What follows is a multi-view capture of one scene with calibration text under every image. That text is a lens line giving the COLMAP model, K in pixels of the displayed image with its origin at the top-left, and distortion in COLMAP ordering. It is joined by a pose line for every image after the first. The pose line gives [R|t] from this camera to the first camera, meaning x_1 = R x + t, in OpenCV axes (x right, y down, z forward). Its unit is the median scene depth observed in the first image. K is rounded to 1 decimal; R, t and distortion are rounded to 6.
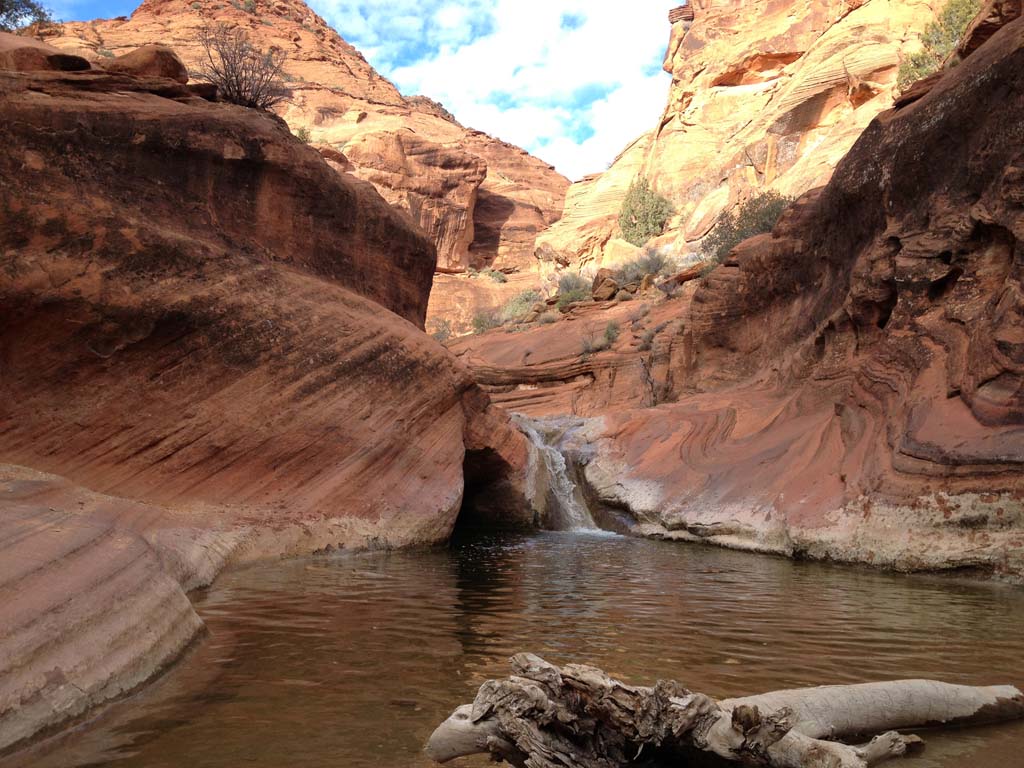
lens RADIAL K [[965.0, 0, 502.5], [0, 965.0, 391.6], [0, 0, 1]] dist [0.033631, 0.000000]
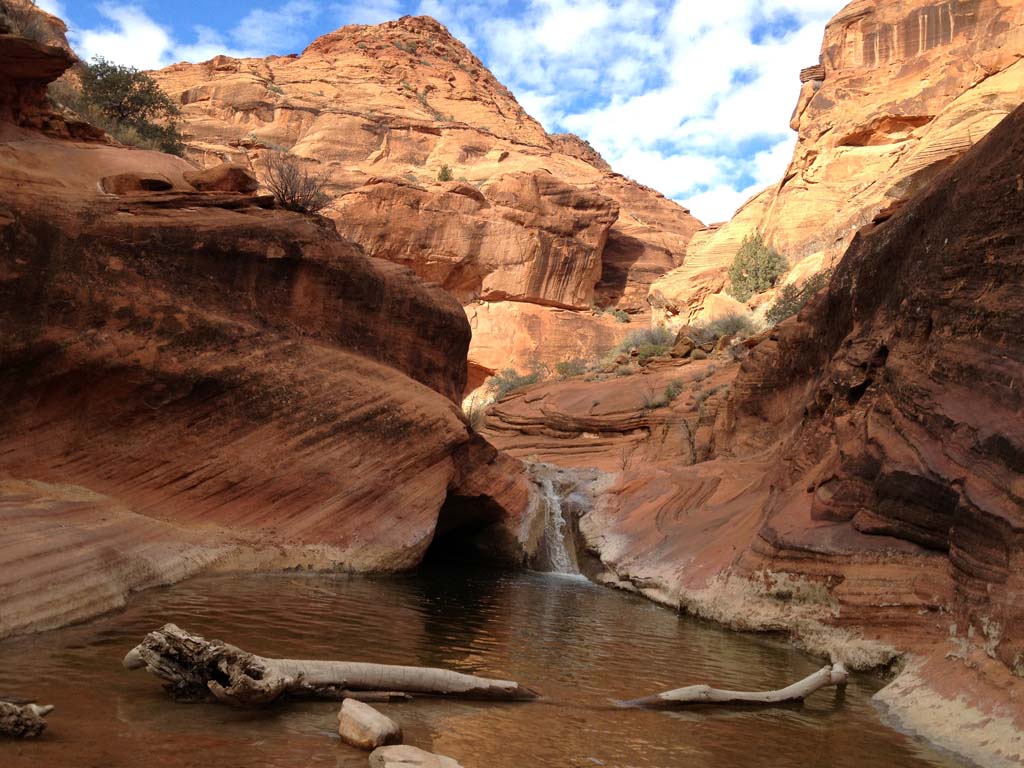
lens RADIAL K [[965.0, 0, 509.3], [0, 965.0, 378.7], [0, 0, 1]] dist [0.033631, 0.000000]
pose [[0.988585, 0.070791, -0.132997, 0.160756], [-0.076687, 0.996263, -0.039736, -0.039055], [0.129687, 0.049481, 0.990320, -0.171037]]
